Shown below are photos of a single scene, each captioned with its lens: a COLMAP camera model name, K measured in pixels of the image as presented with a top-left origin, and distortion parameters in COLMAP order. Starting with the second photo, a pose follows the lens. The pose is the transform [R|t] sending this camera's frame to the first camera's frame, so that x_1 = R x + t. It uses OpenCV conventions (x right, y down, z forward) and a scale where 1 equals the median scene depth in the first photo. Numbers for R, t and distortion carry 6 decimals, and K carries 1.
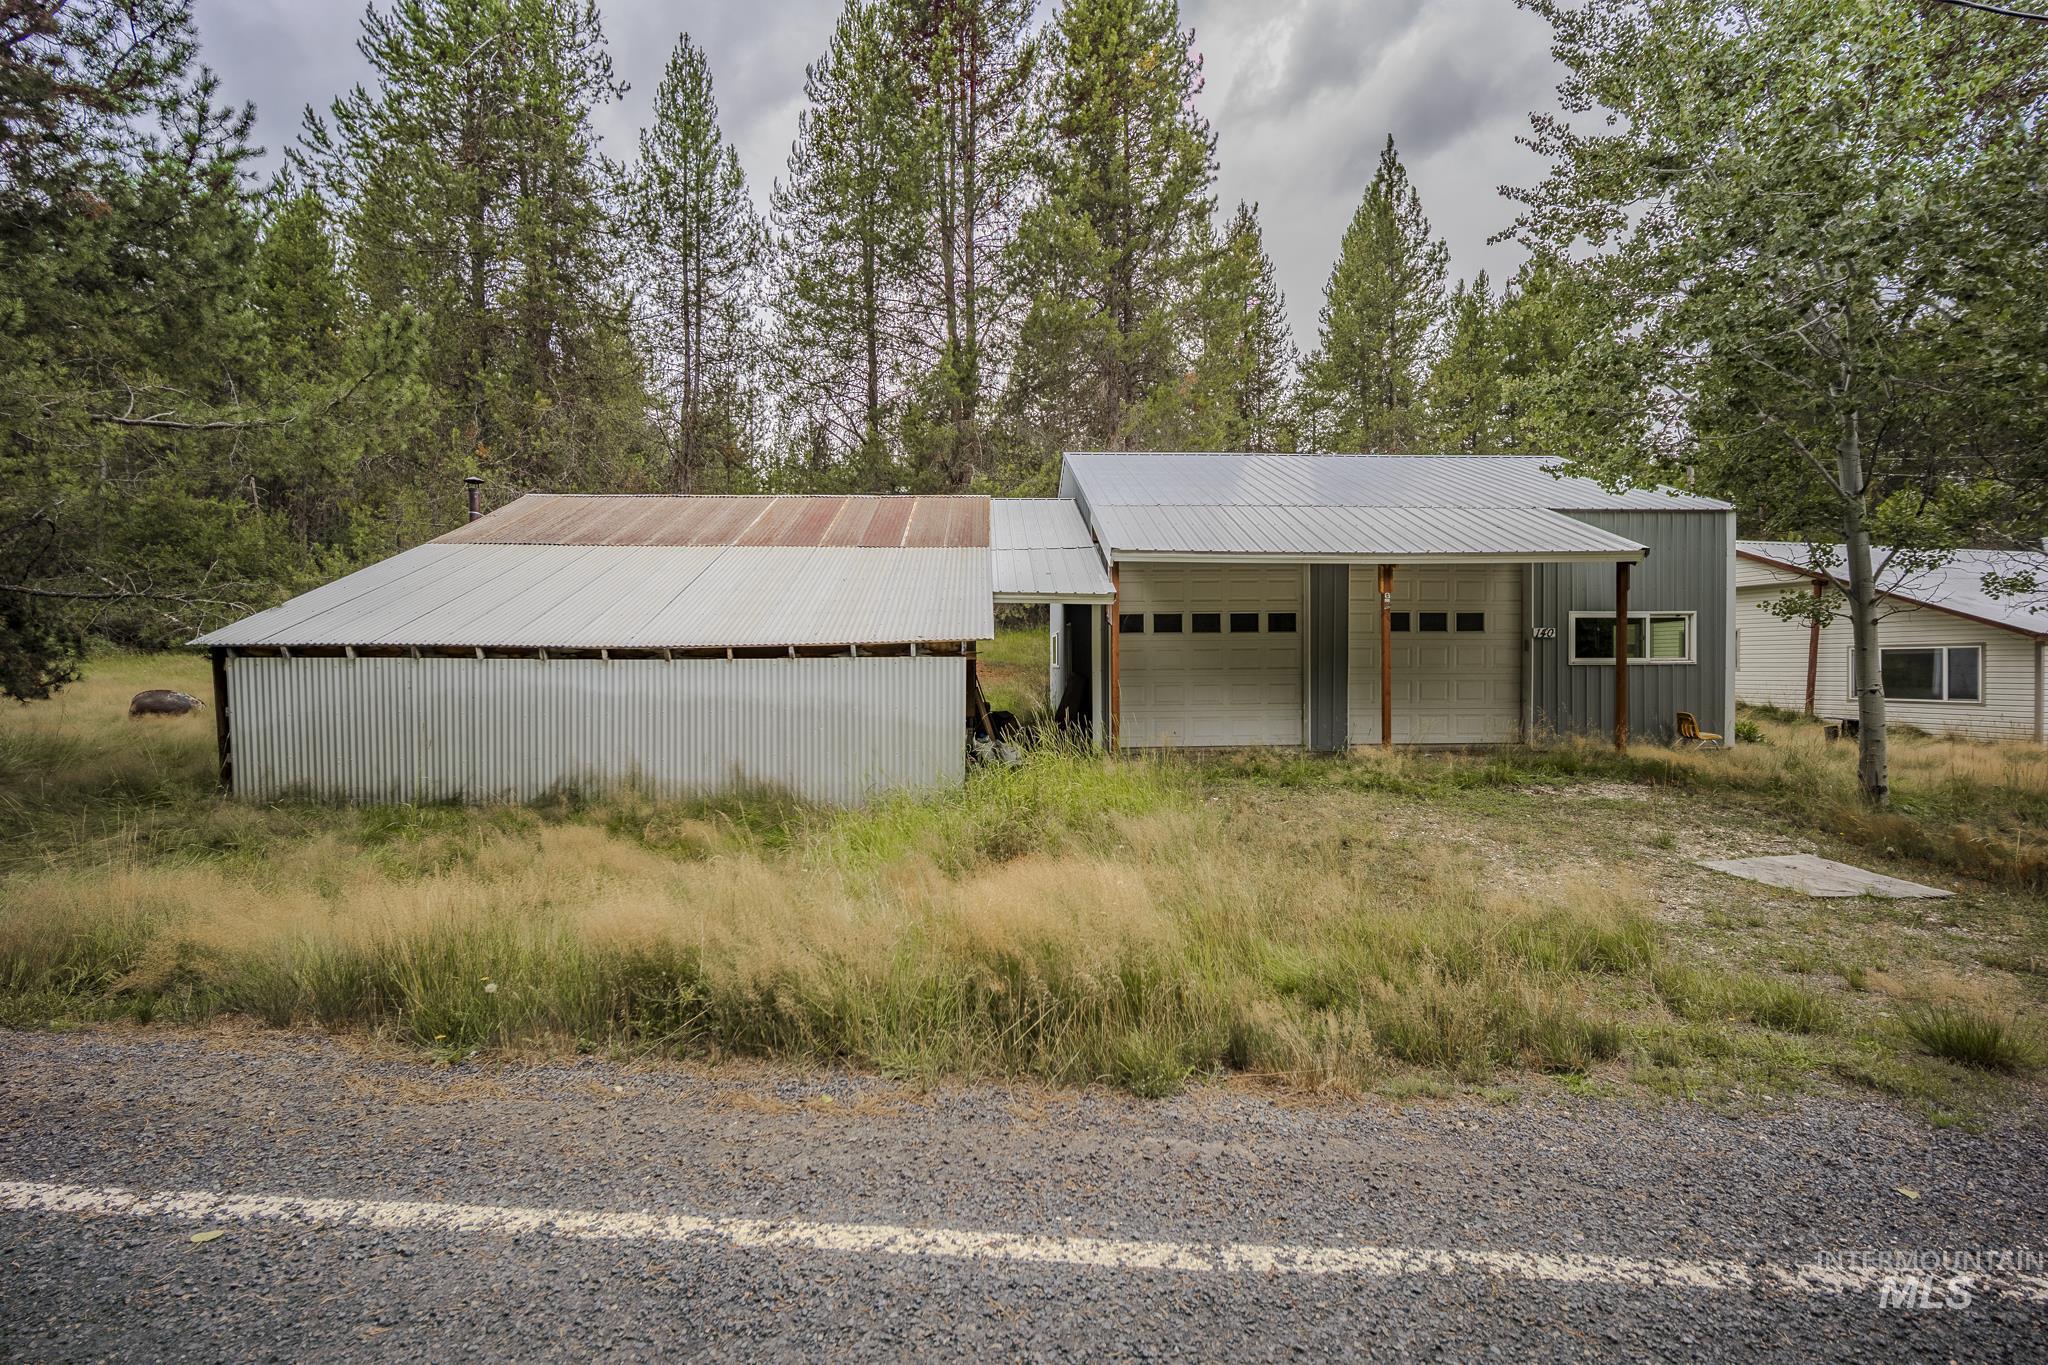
lens RADIAL K [[872.7, 0, 1026.1], [0, 872.7, 675.6], [0, 0, 1]] dist [-0.008786, -0.000281]
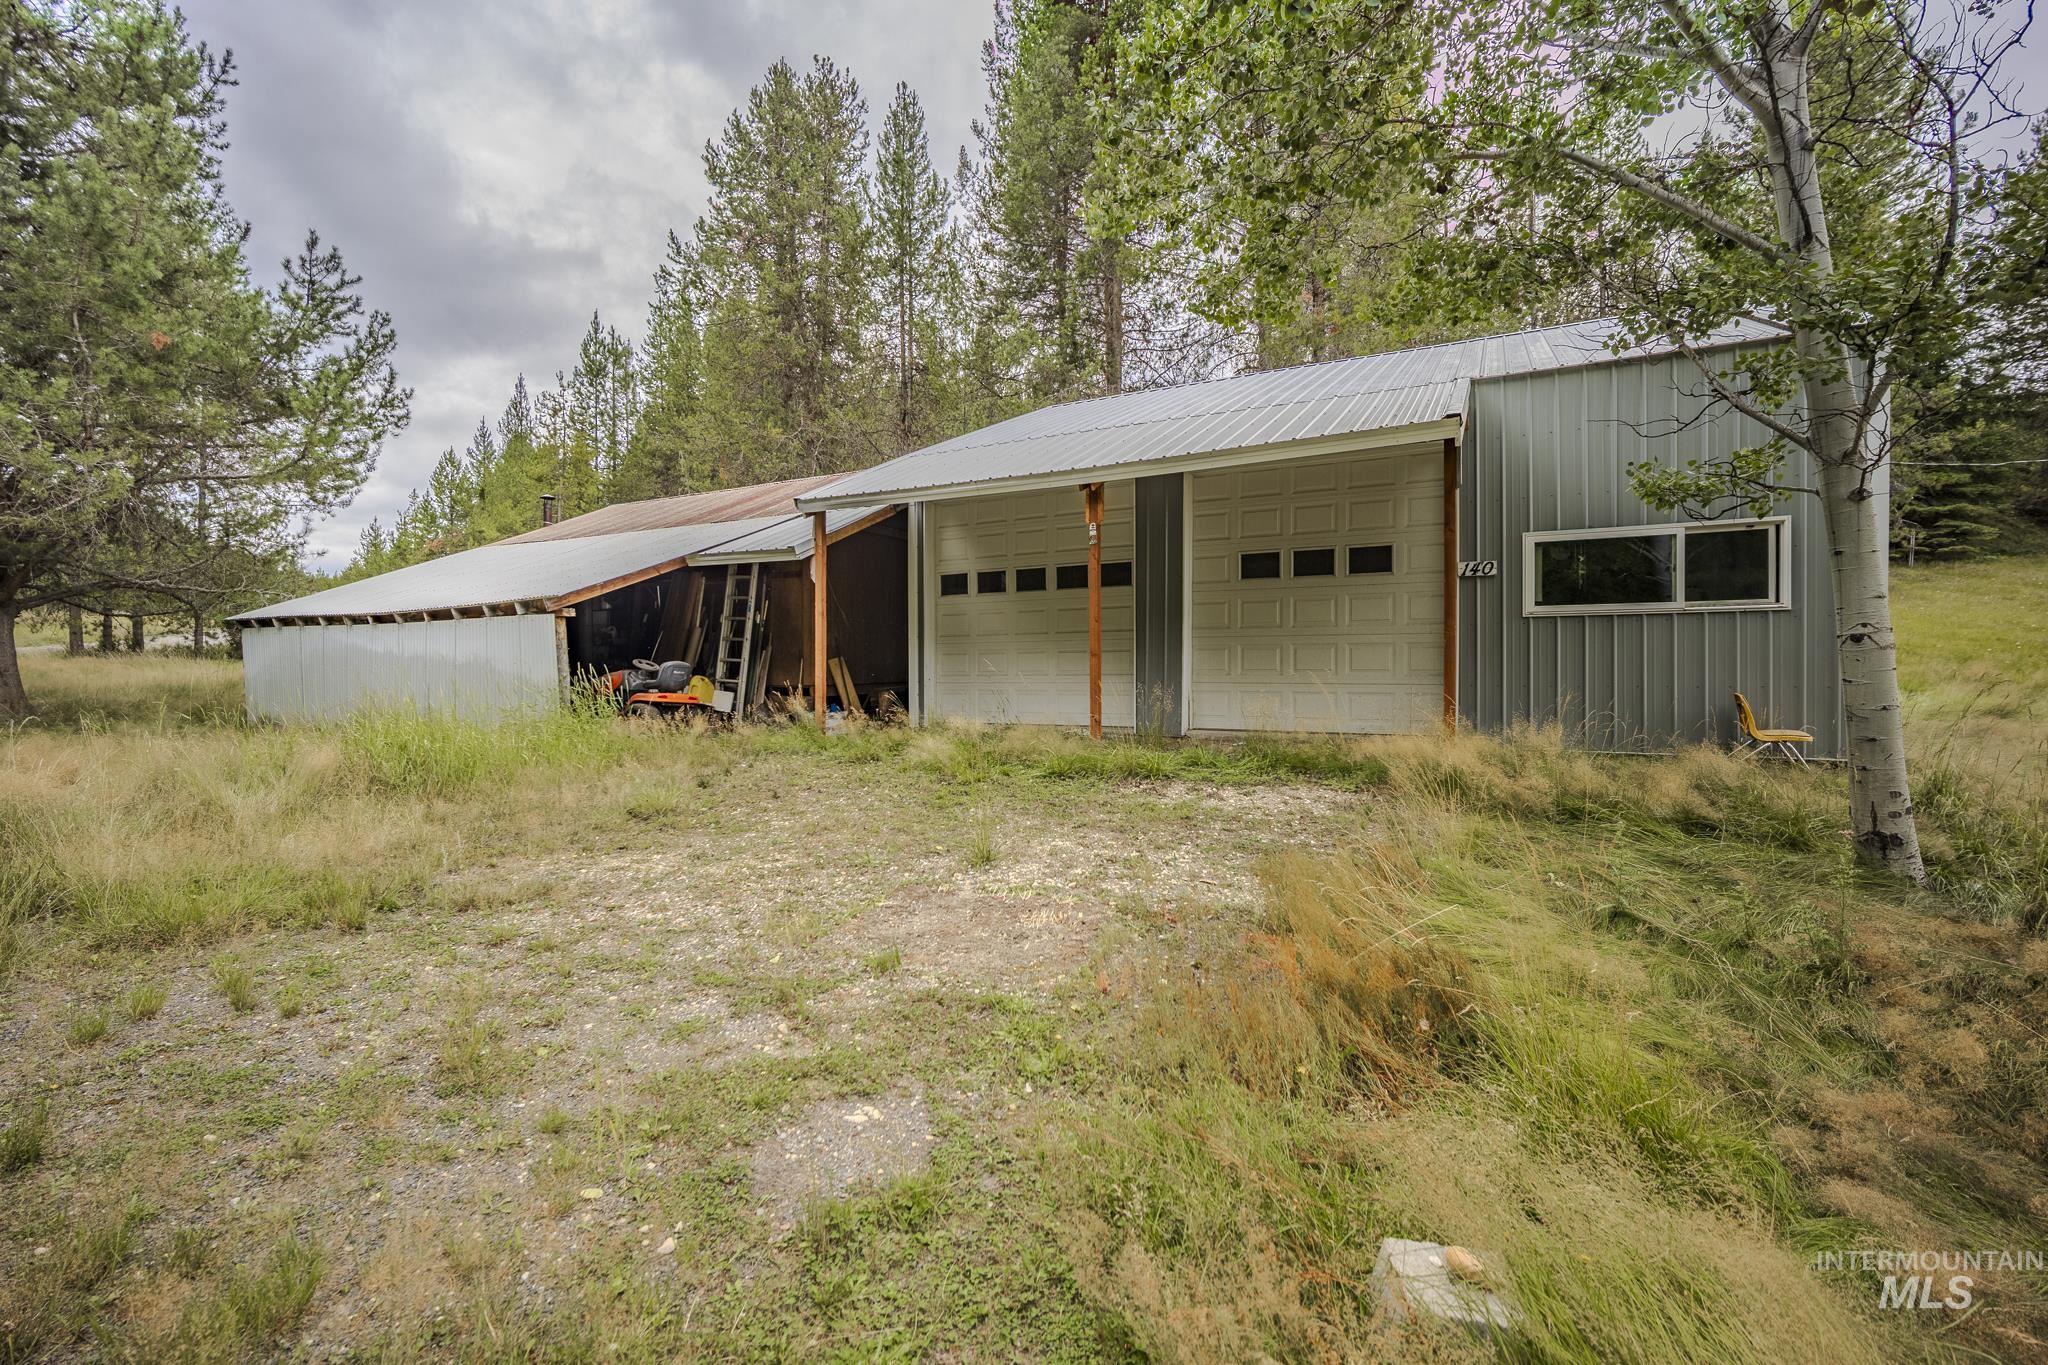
lens RADIAL K [[872.7, 0, 1026.1], [0, 872.7, 675.6], [0, 0, 1]] dist [-0.008786, -0.000281]
pose [[0.860413, 0.005800, -0.509564, 0.636754], [-0.004372, 0.999982, 0.003999, 0.030449], [0.509578, -0.001213, 0.860424, 0.262308]]
